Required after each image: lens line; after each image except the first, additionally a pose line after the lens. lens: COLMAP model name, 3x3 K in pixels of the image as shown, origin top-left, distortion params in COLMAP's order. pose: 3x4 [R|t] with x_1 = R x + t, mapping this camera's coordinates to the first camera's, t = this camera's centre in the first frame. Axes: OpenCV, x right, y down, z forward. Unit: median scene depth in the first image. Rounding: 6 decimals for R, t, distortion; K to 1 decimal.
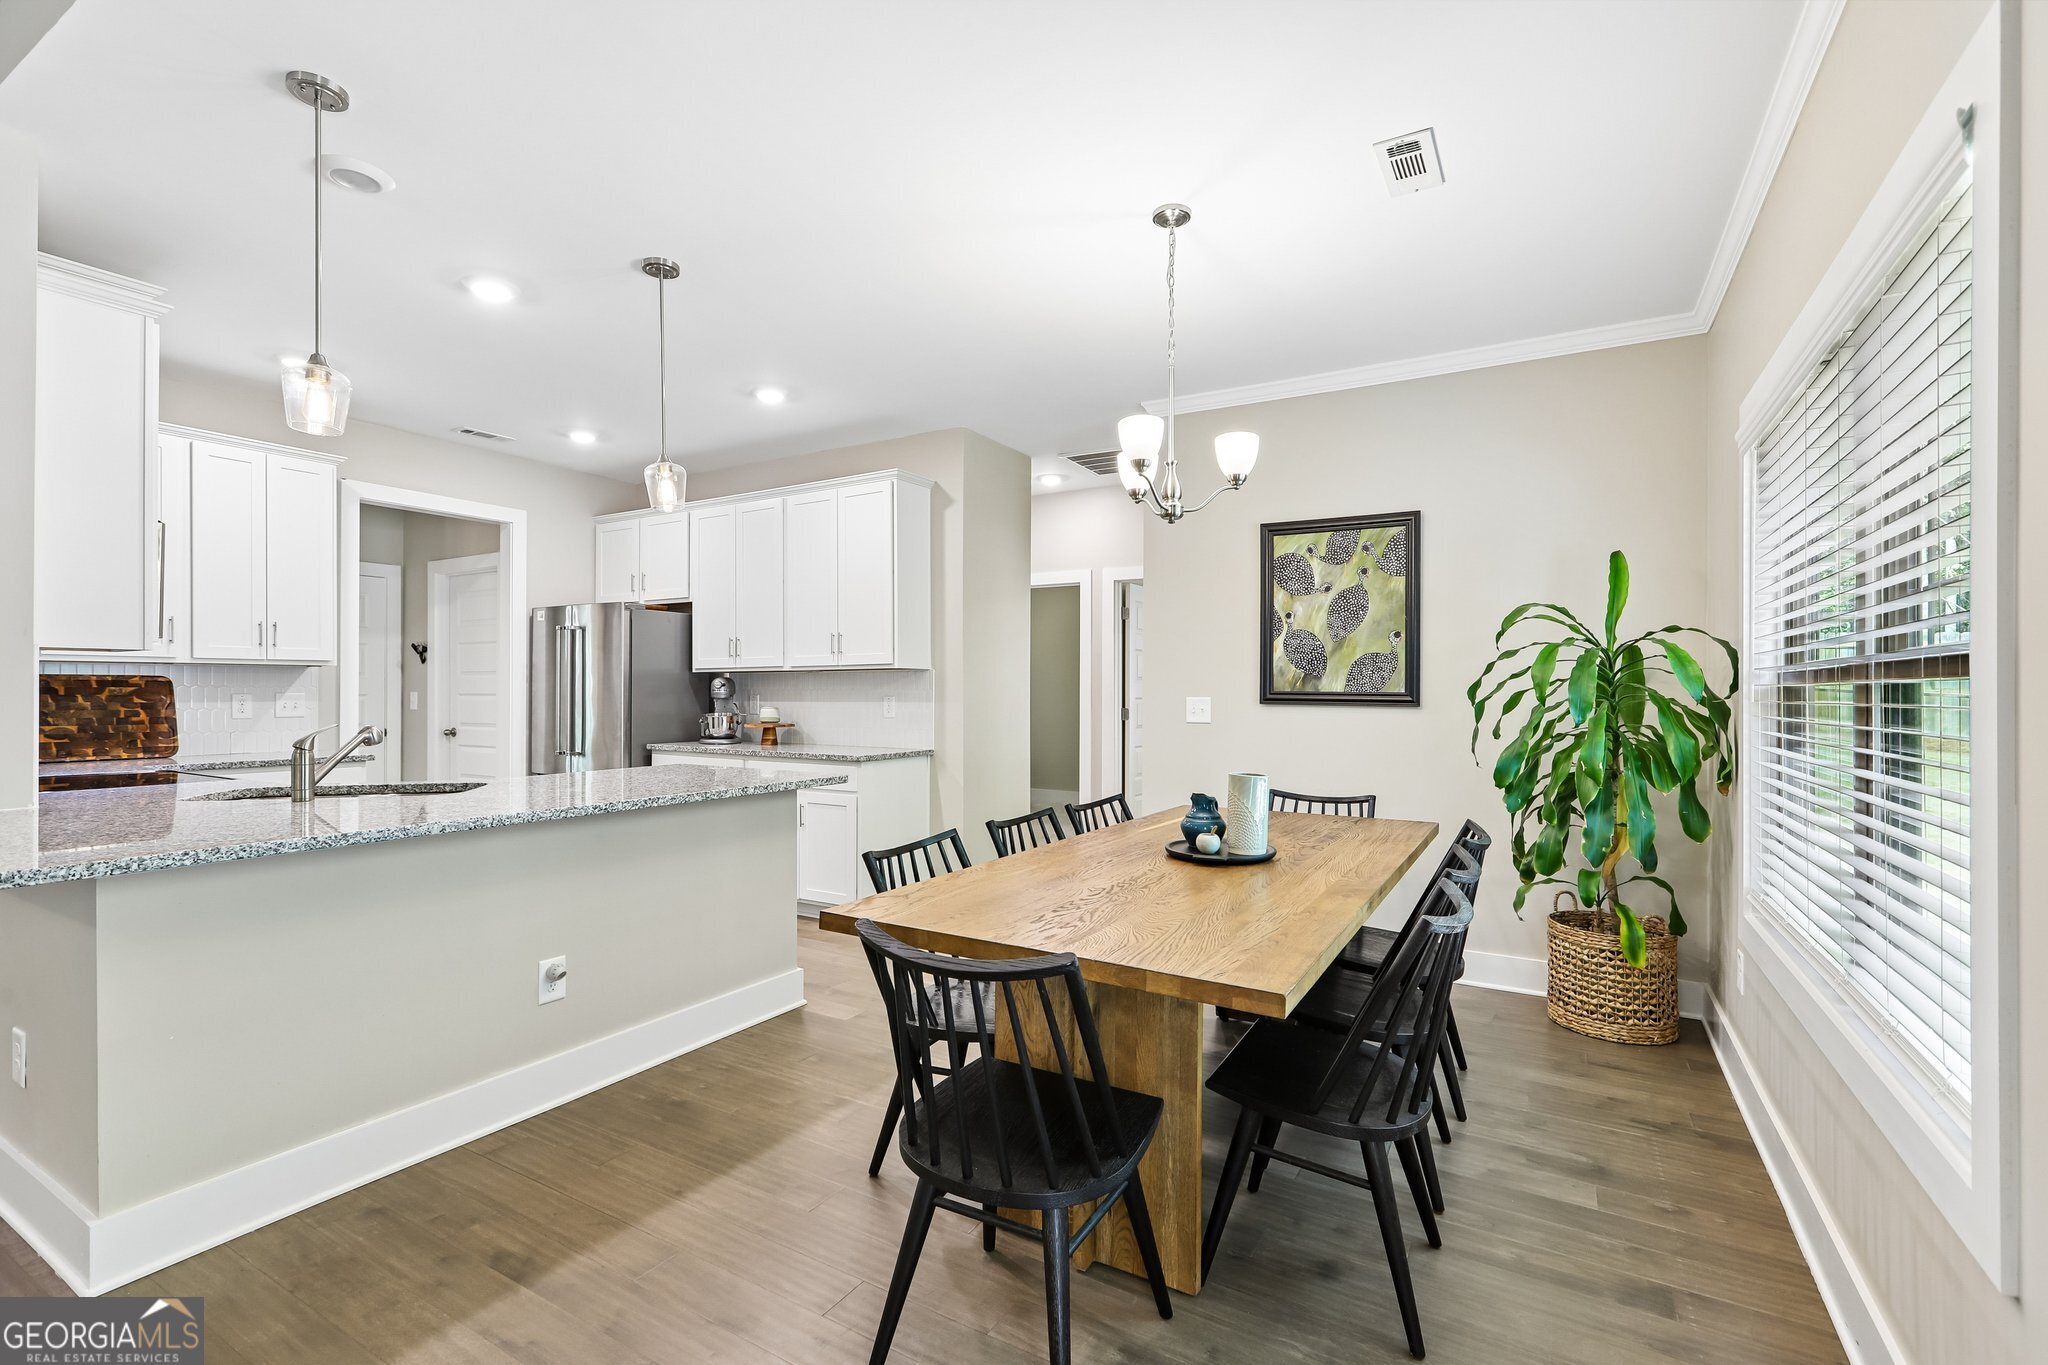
lens RADIAL K [[911.4, 0, 1024.2], [0, 911.4, 687.3], [0, 0, 1]] dist [0.000981, 0.001846]
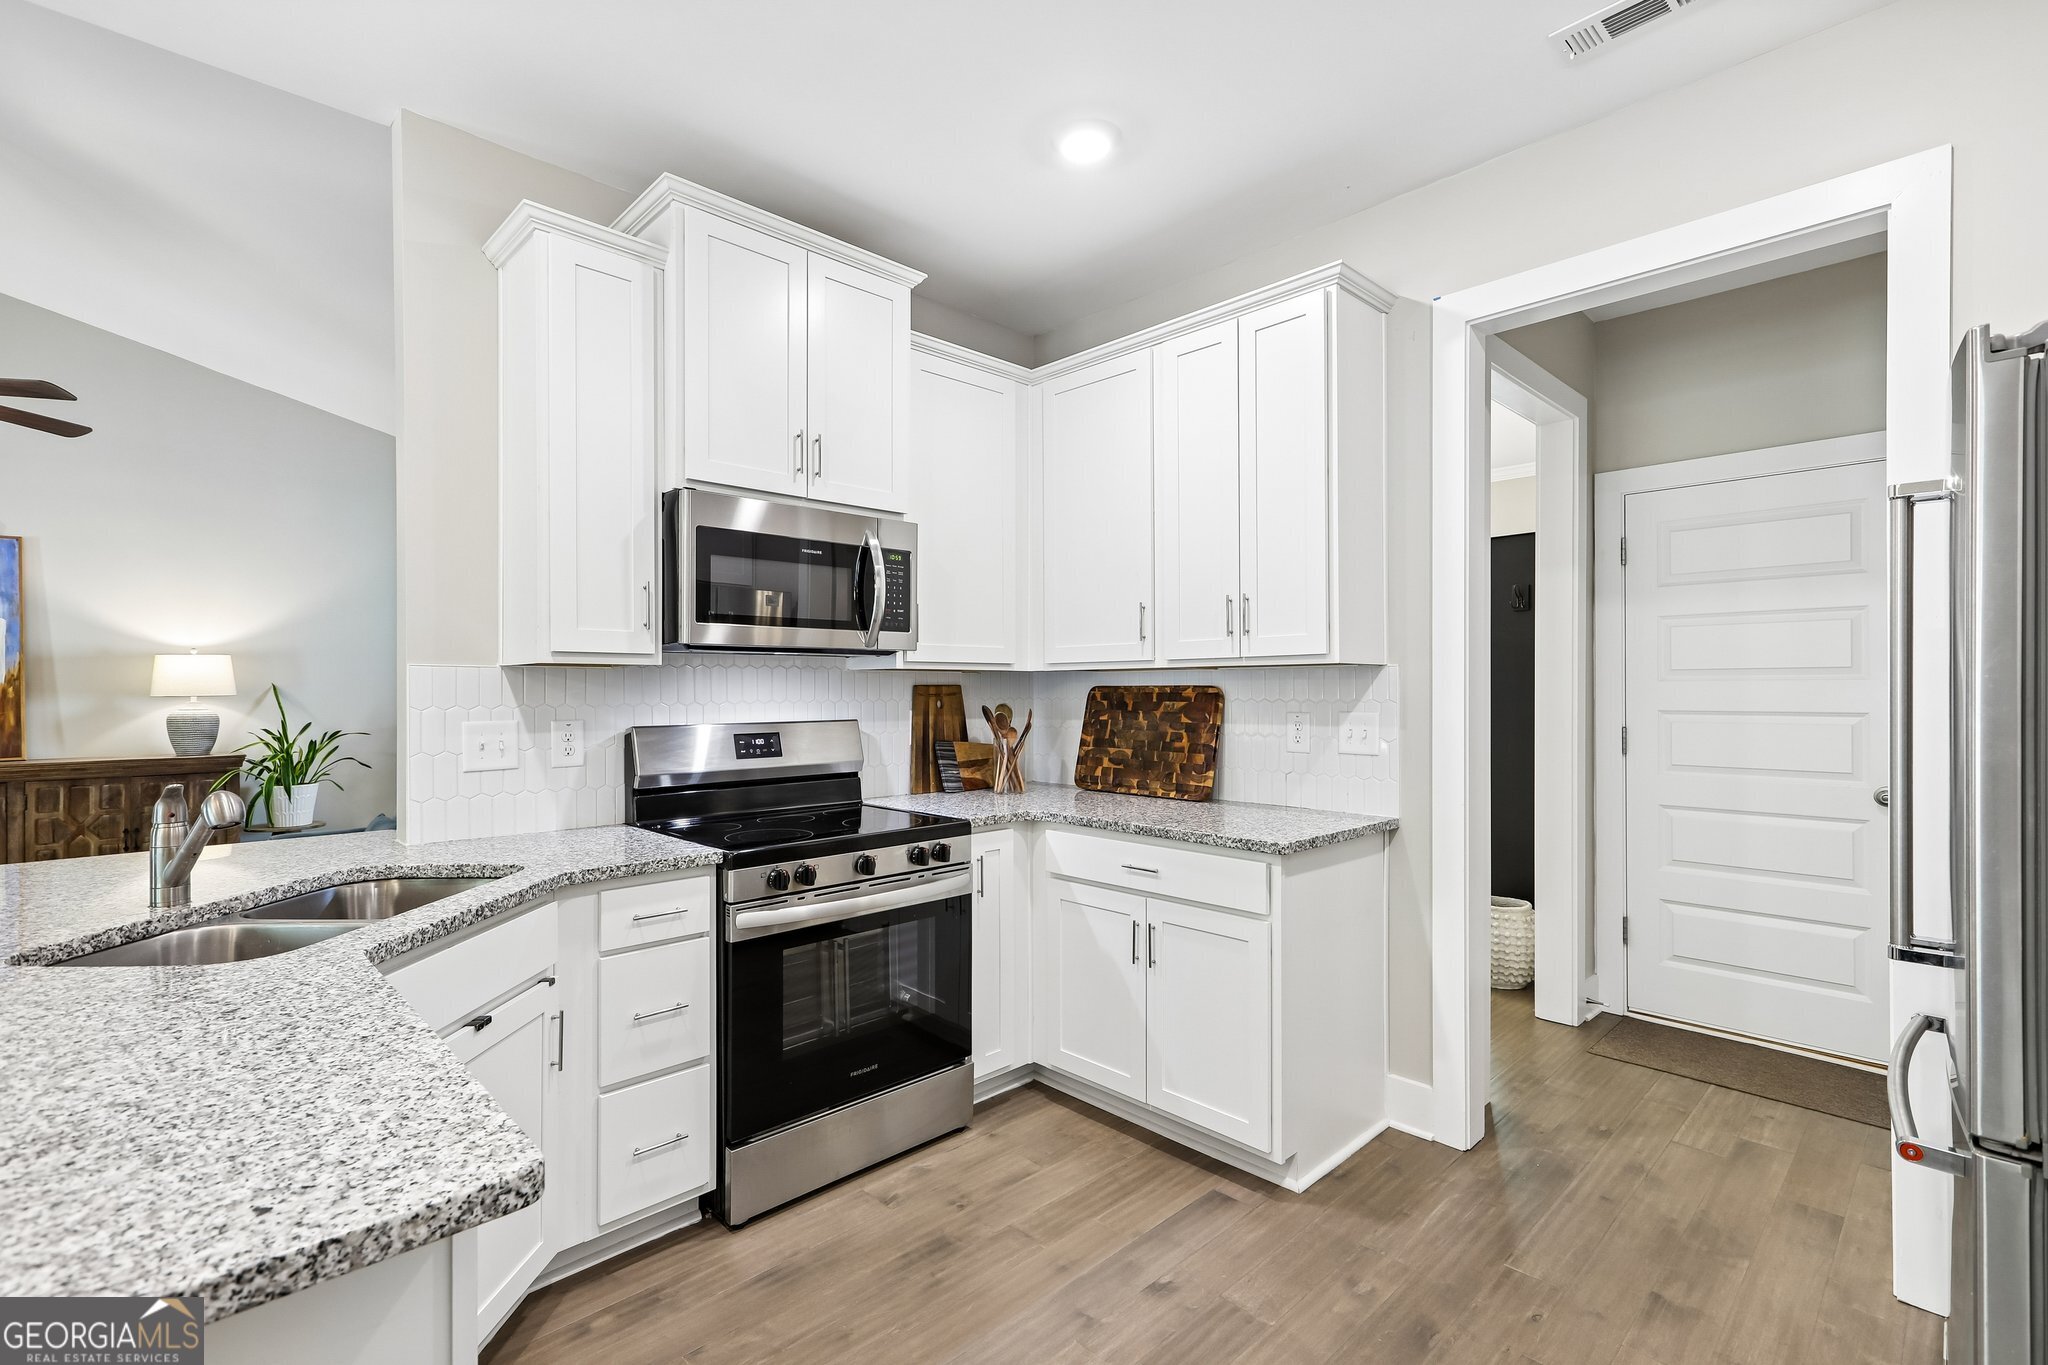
lens RADIAL K [[911.4, 0, 1022.1], [0, 911.4, 682.6], [0, 0, 1]] dist [0.000981, 0.001846]
pose [[-0.271288, -0.005981, -0.962480, -0.185756], [0.009228, 0.999919, -0.008814, -0.008881], [0.962454, -0.011273, -0.271211, 0.916523]]
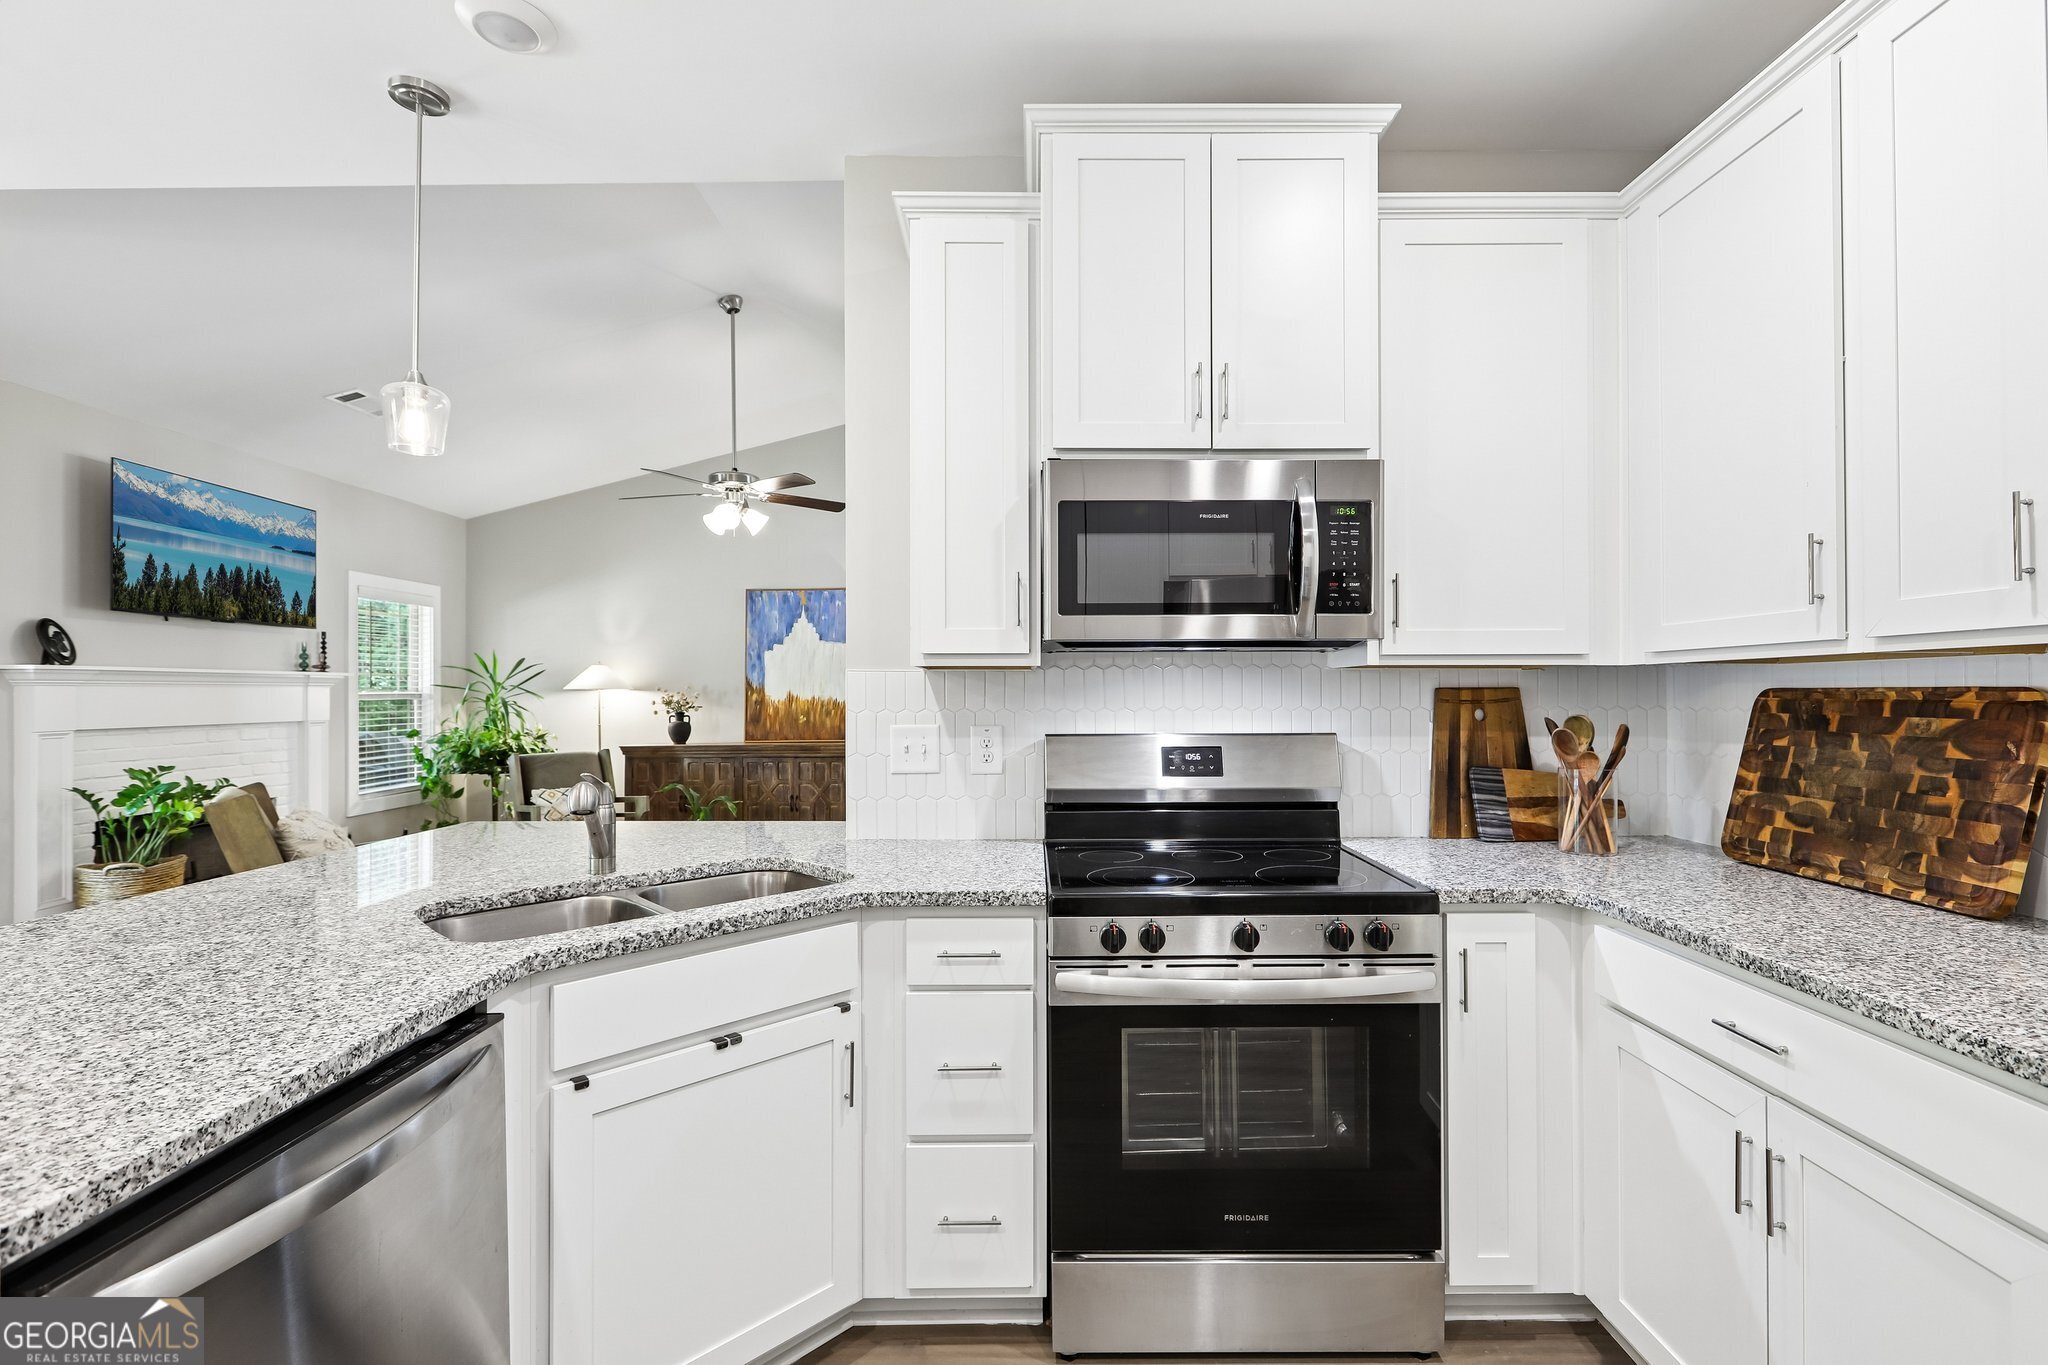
lens RADIAL K [[911.4, 0, 1030.9], [0, 911.4, 683.6], [0, 0, 1]] dist [0.000981, 0.001846]
pose [[-0.859869, -0.002485, -0.510509, -0.376963], [0.006080, 0.999867, -0.015107, -0.009591], [0.510479, -0.016094, -0.859740, 0.965759]]
